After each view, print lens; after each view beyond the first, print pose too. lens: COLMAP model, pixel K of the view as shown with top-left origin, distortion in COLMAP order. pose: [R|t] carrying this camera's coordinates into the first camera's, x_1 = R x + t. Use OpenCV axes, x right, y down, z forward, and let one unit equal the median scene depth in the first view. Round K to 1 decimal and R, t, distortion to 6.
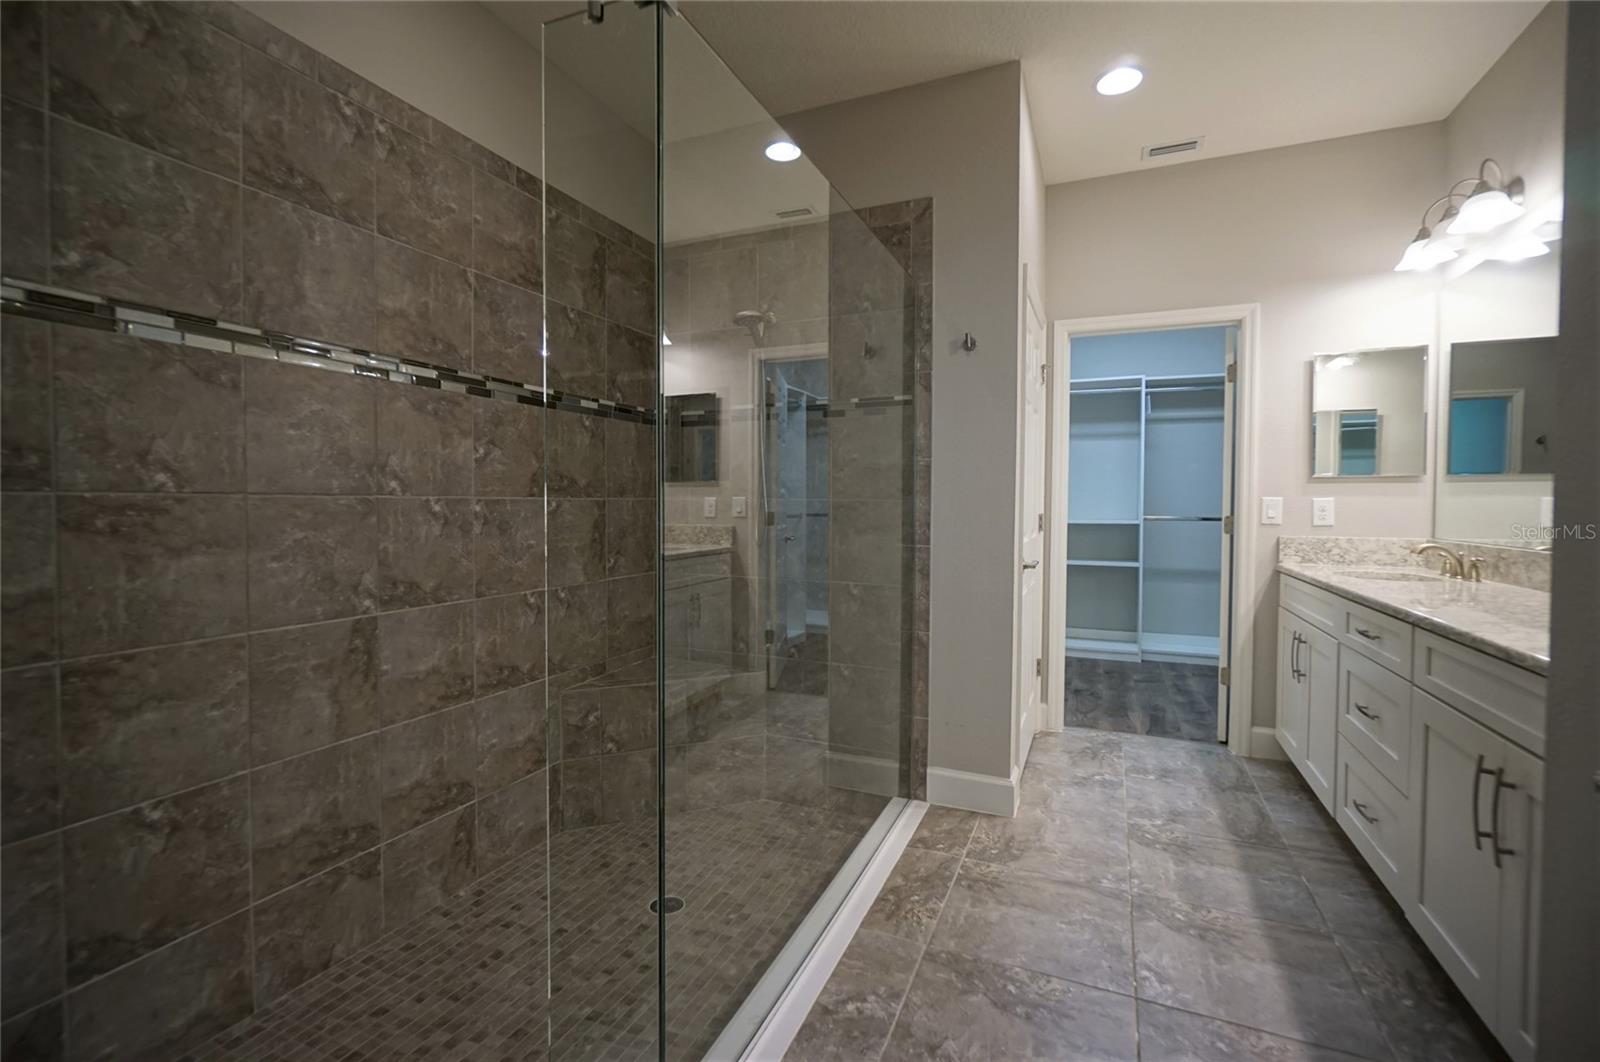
lens RADIAL K [[691.9, 0, 805.1], [0, 691.9, 523.0], [0, 0, 1]] dist [-0.003370, 0.000997]
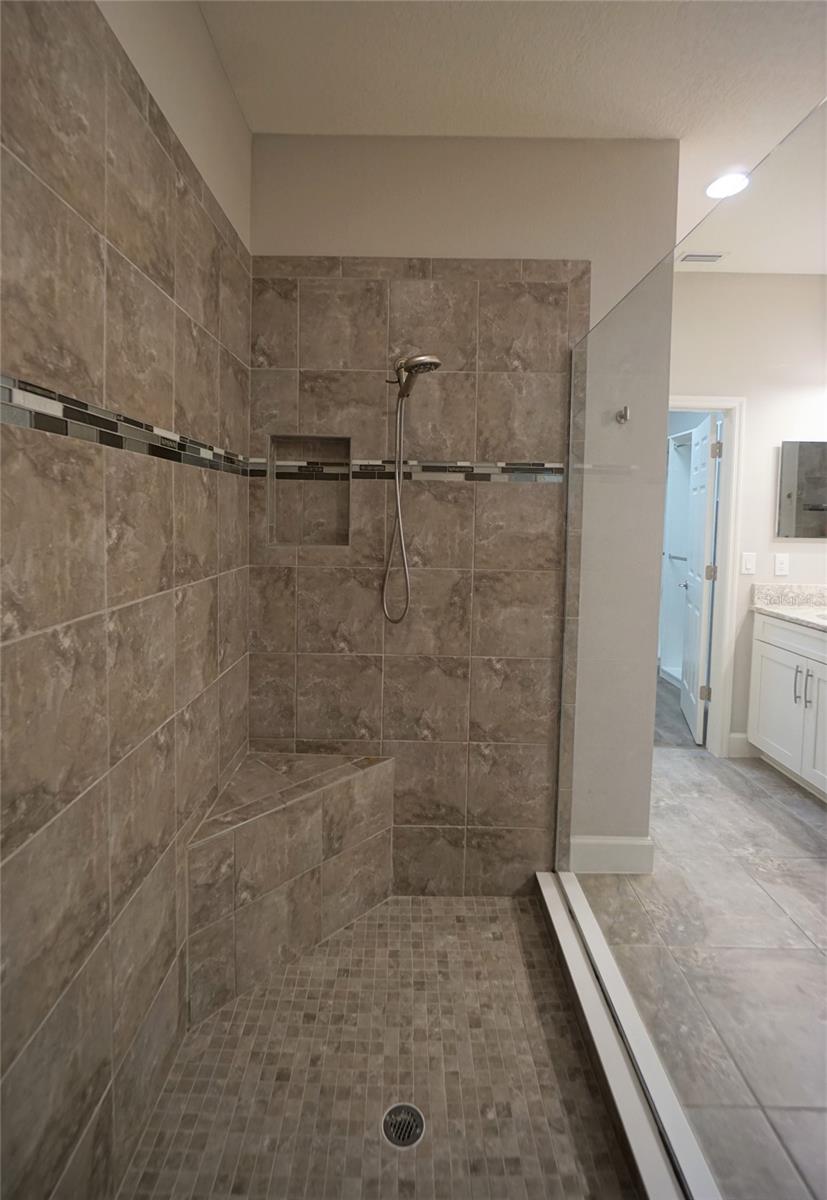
lens RADIAL K [[561.0, 0, 420.8], [0, 561.0, 548.8], [0, 0, 1]] dist [-0.006295, 0.001029]
pose [[0.924898, -0.006914, 0.380153, -0.332515], [-0.004338, 0.999578, 0.028734, -0.087820], [-0.380192, -0.028225, 0.924477, 0.347740]]
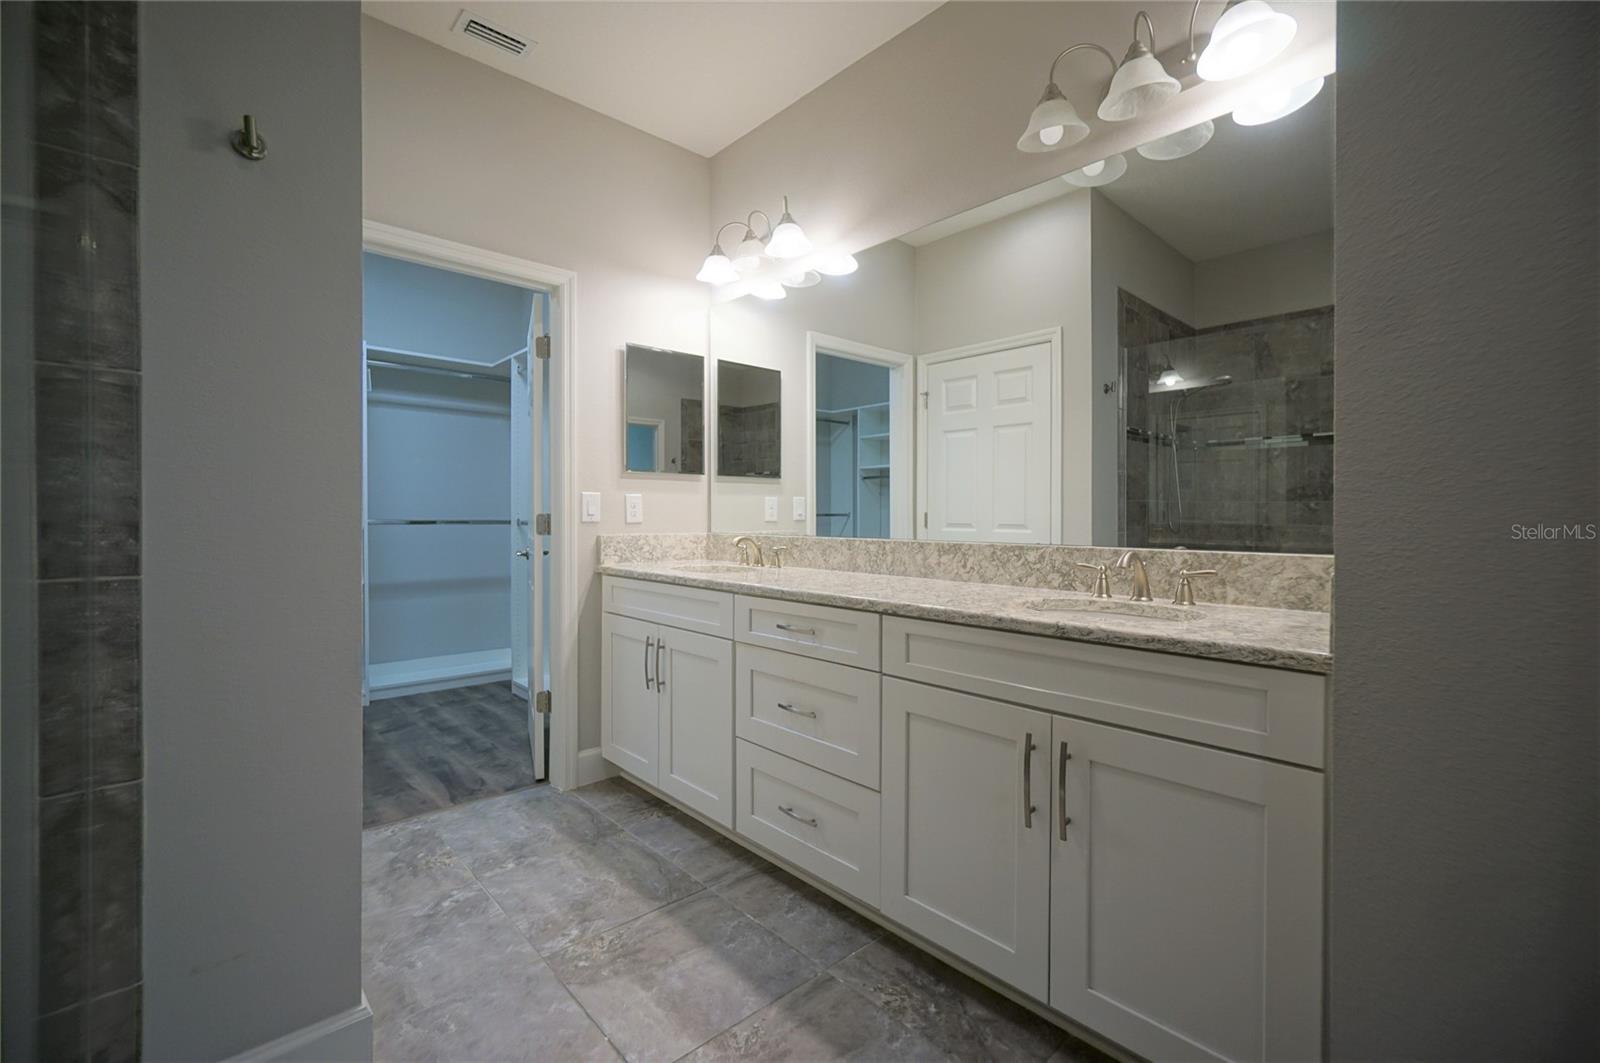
lens RADIAL K [[691.9, 0, 815.2], [0, 691.9, 522.5], [0, 0, 1]] dist [-0.003370, 0.000997]
pose [[0.412741, -0.012475, 0.910763, -0.034320], [0.023503, 0.999719, 0.003042, 0.008269], [-0.910545, 0.020150, 0.412918, 0.445301]]
